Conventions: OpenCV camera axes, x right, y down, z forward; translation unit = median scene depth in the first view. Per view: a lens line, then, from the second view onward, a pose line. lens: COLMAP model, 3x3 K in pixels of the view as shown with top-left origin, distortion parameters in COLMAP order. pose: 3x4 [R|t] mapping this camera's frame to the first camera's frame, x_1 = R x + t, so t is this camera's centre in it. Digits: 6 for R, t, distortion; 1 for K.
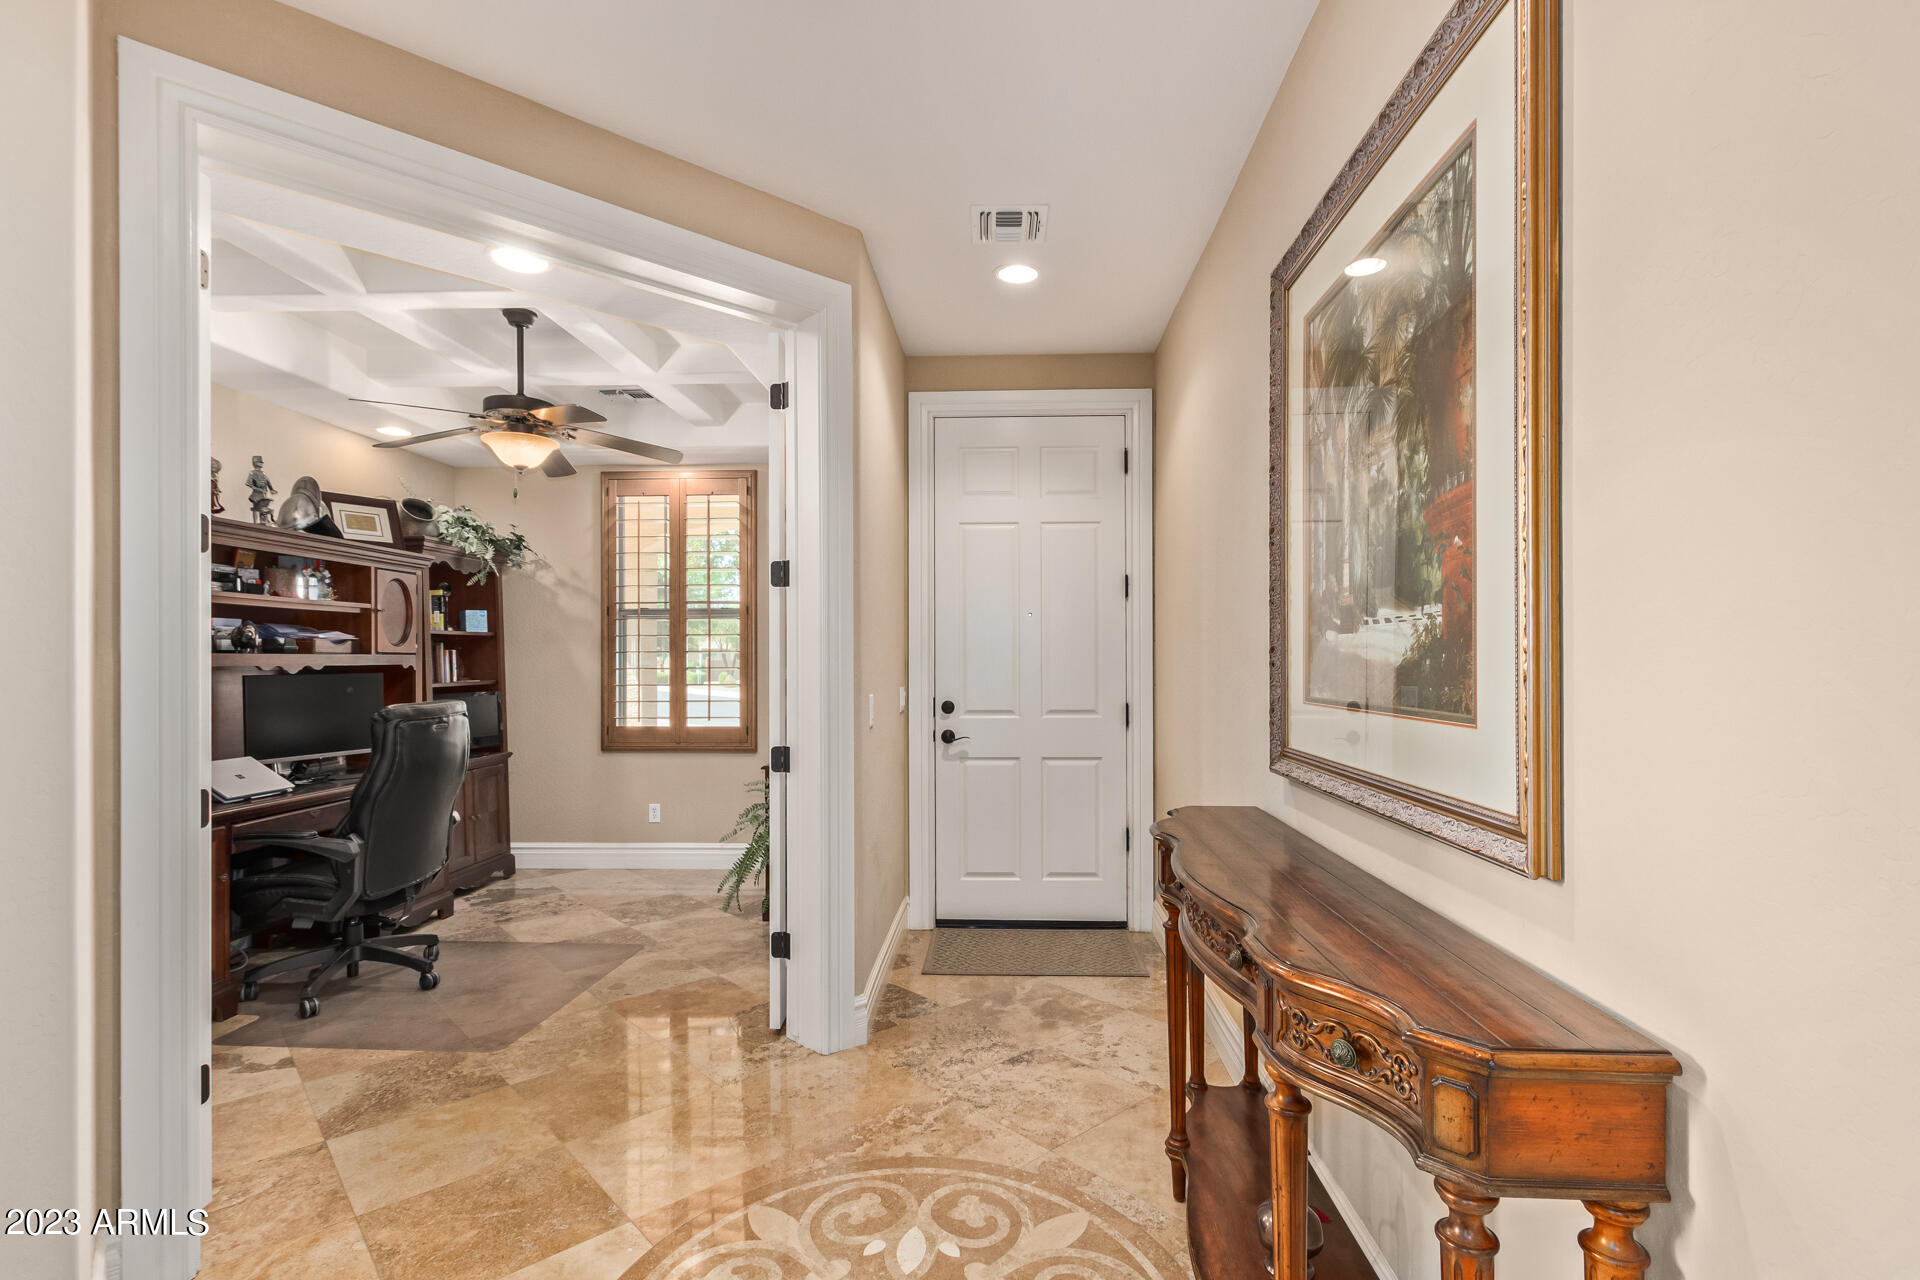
lens RADIAL K [[893.7, 0, 969.9], [0, 893.7, 659.4], [0, 0, 1]] dist [0.005402, 0.000326]
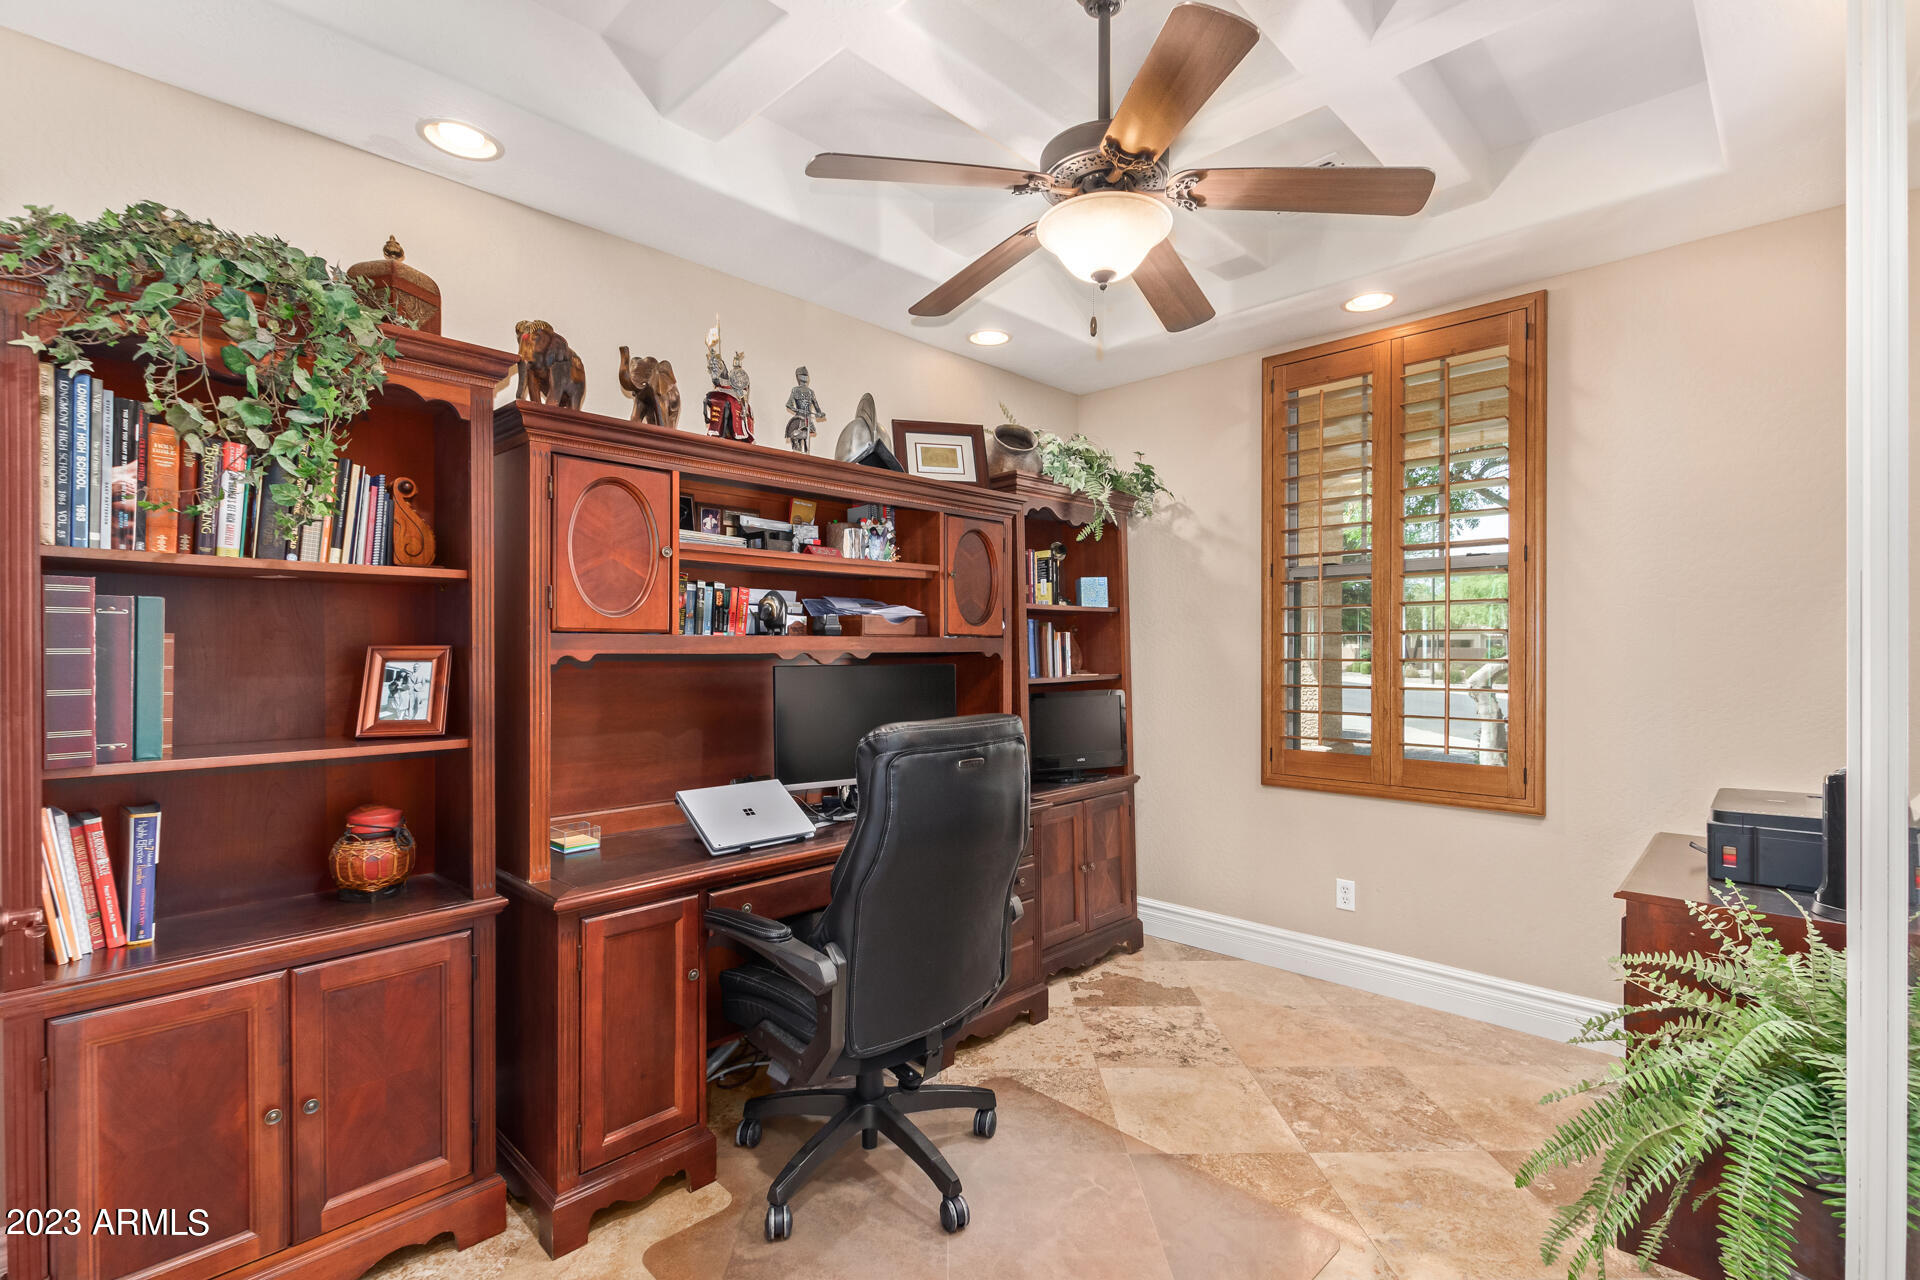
lens RADIAL K [[872.9, 0, 964.8], [0, 872.9, 649.1], [0, 0, 1]] dist [0.009978, 0.000267]
pose [[0.745697, 0.003430, -0.666276, -0.171189], [-0.001501, 0.999993, 0.003467, 0.001238], [0.666283, -0.001585, 0.745697, 0.437510]]
